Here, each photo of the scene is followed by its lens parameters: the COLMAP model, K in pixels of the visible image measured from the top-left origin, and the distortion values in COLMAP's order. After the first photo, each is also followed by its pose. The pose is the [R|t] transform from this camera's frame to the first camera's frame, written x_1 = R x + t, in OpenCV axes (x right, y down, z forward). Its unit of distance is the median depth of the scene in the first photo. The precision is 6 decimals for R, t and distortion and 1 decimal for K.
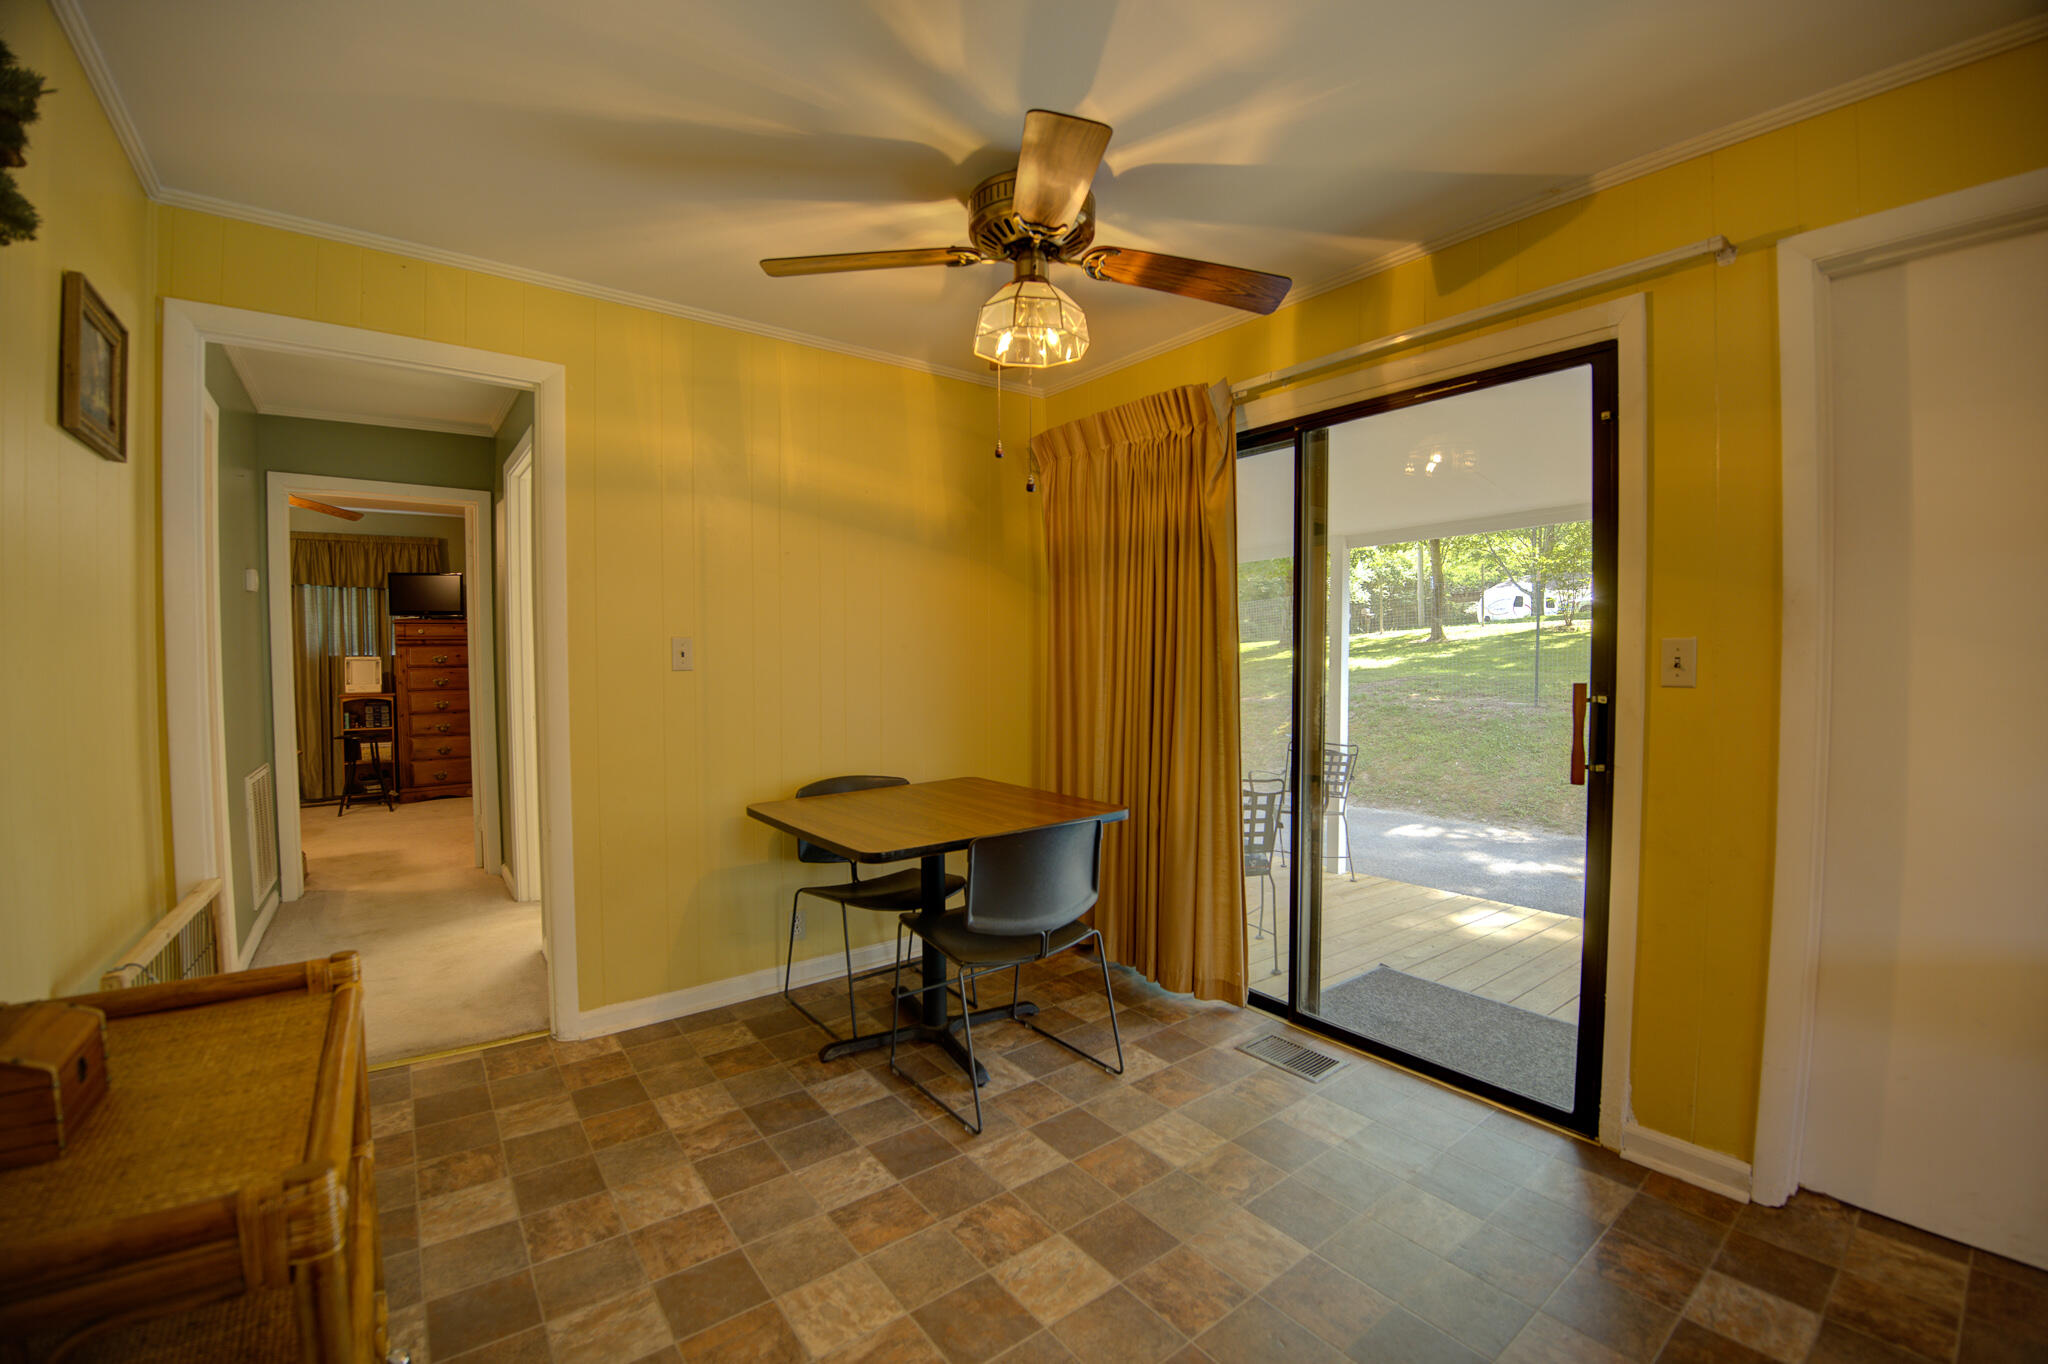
lens RADIAL K [[837.6, 0, 1030.1], [0, 837.6, 684.5], [0, 0, 1]] dist [-0.042174, -0.001188]
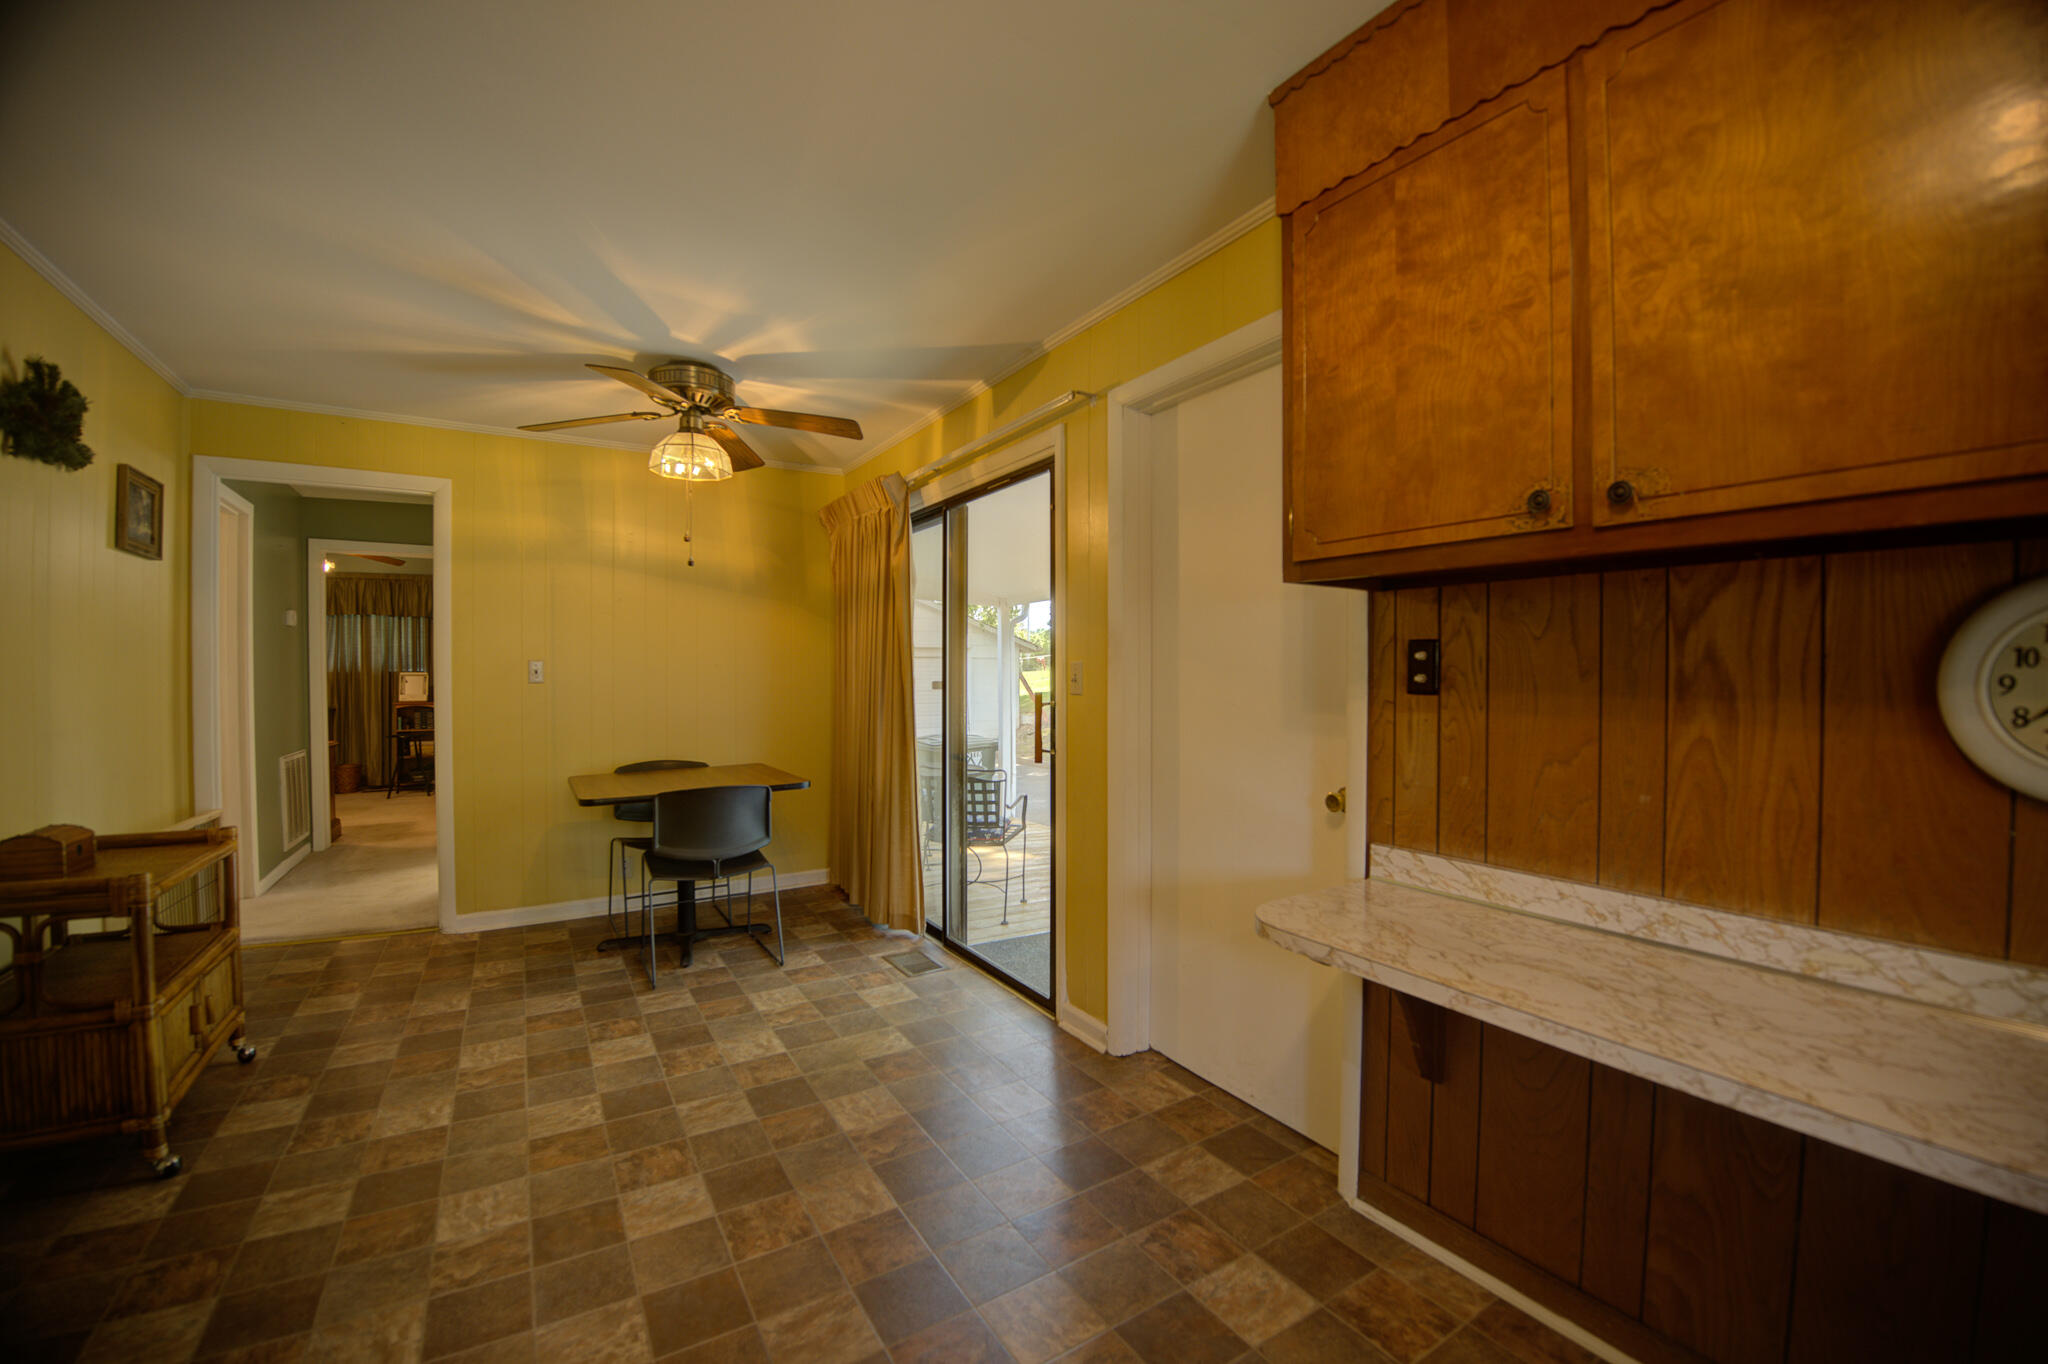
lens RADIAL K [[824.7, 0, 1026.6], [0, 824.7, 684.6], [0, 0, 1]] dist [-0.039539, -0.003157]
pose [[0.994807, 0.003191, -0.101731, 0.670130], [-0.005226, 0.999791, -0.019741, 0.011083], [0.101647, 0.020170, 0.994616, -0.370431]]
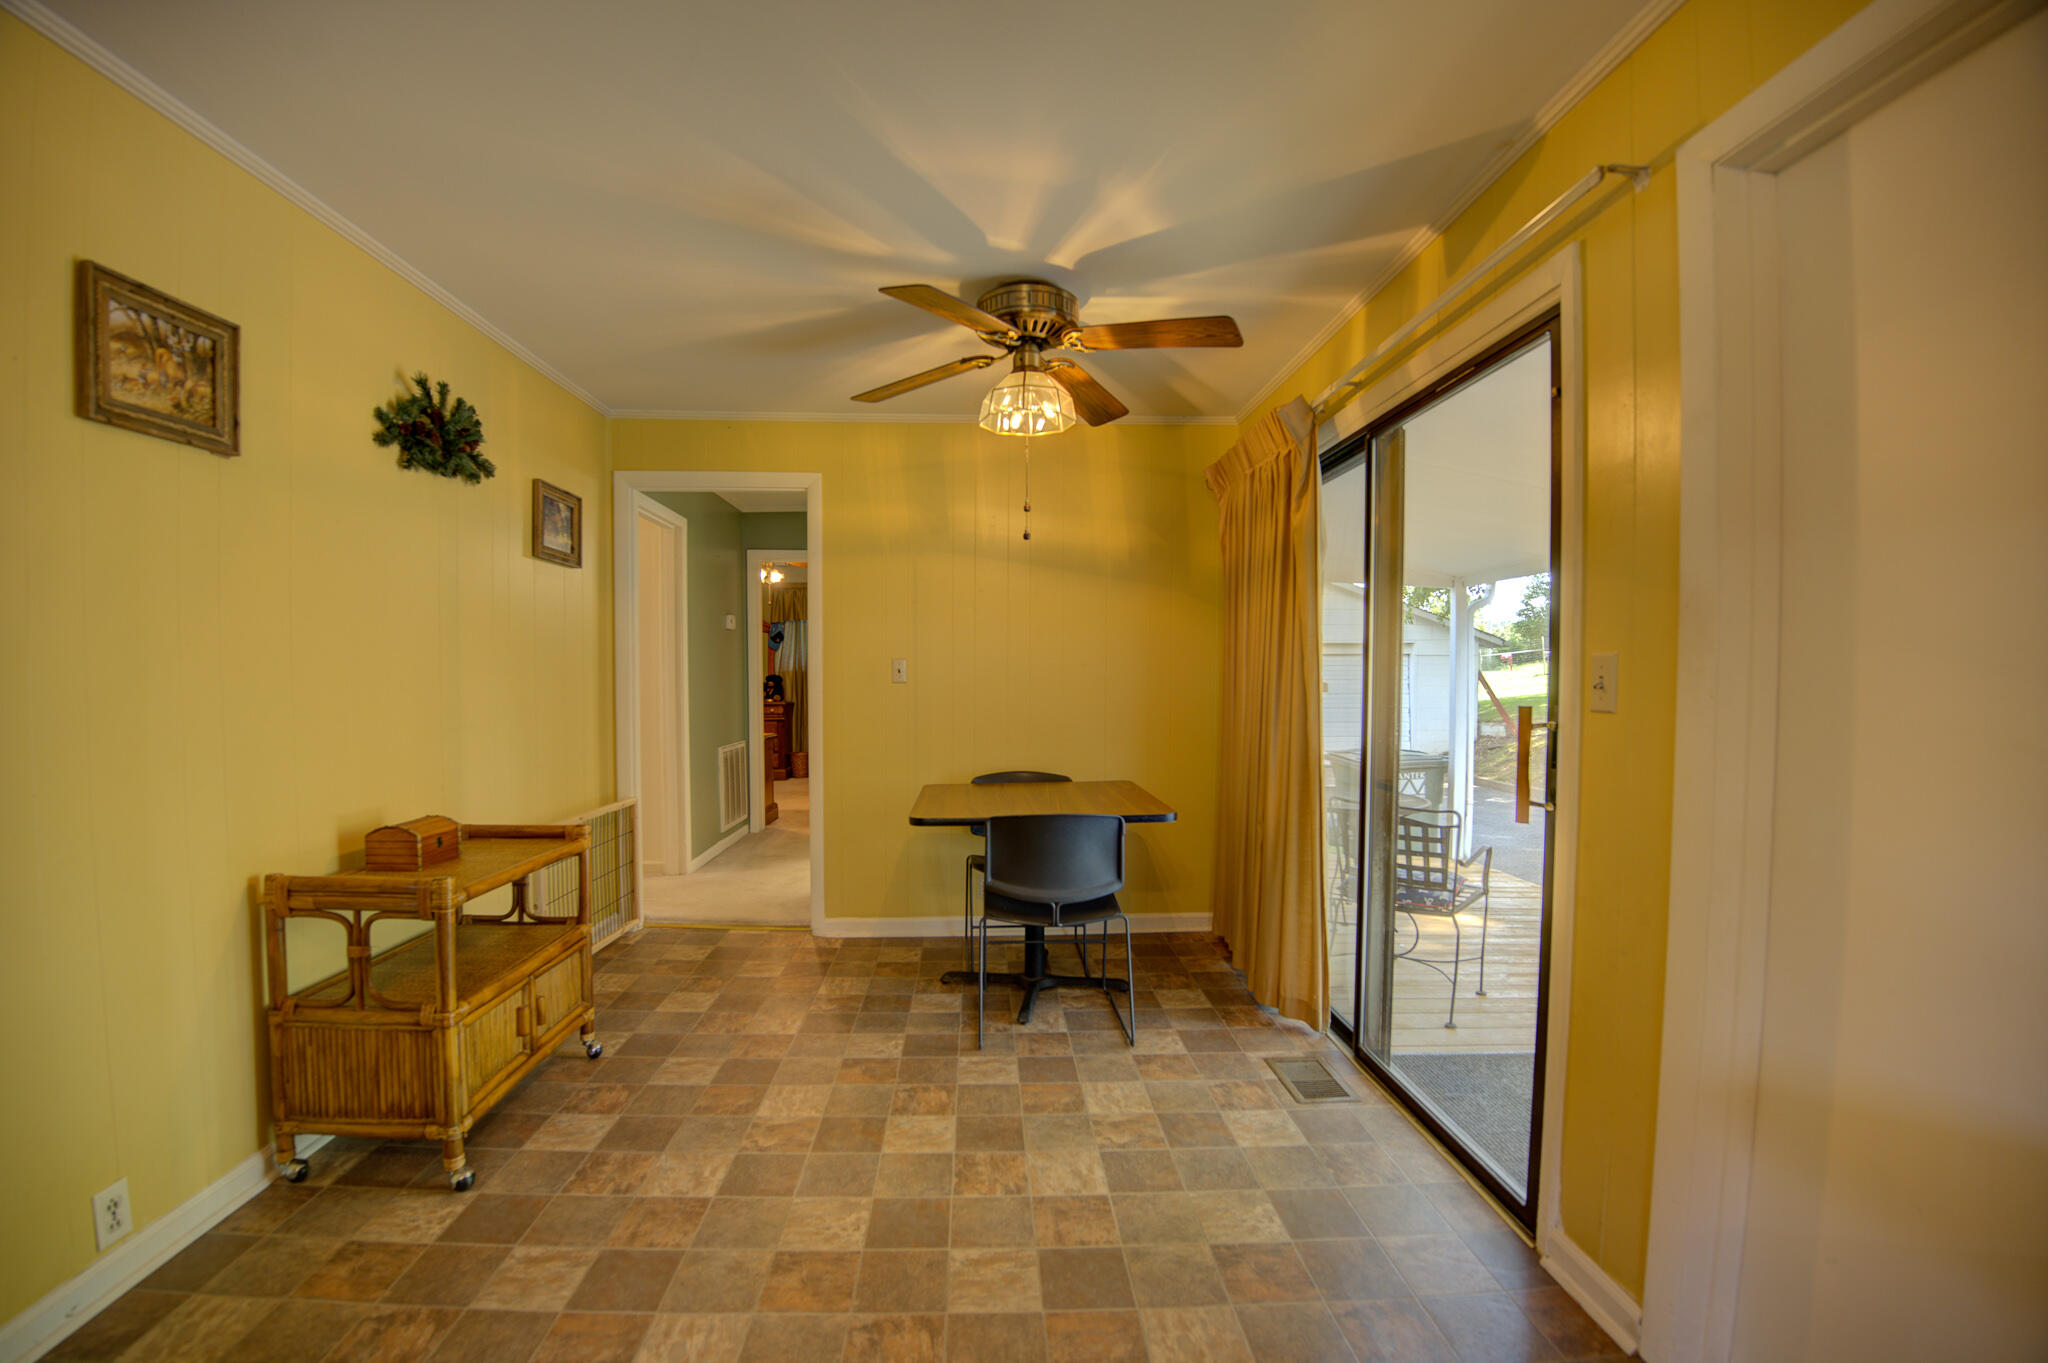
lens RADIAL K [[849.2, 0, 1002.0], [0, 849.2, 702.1], [0, 0, 1]] dist [-0.043104, -0.000752]
pose [[0.810395, 0.023415, -0.585415, 0.621471], [-0.022566, 0.999707, 0.008747, -0.001028], [0.585448, 0.006122, 0.810686, -0.029569]]
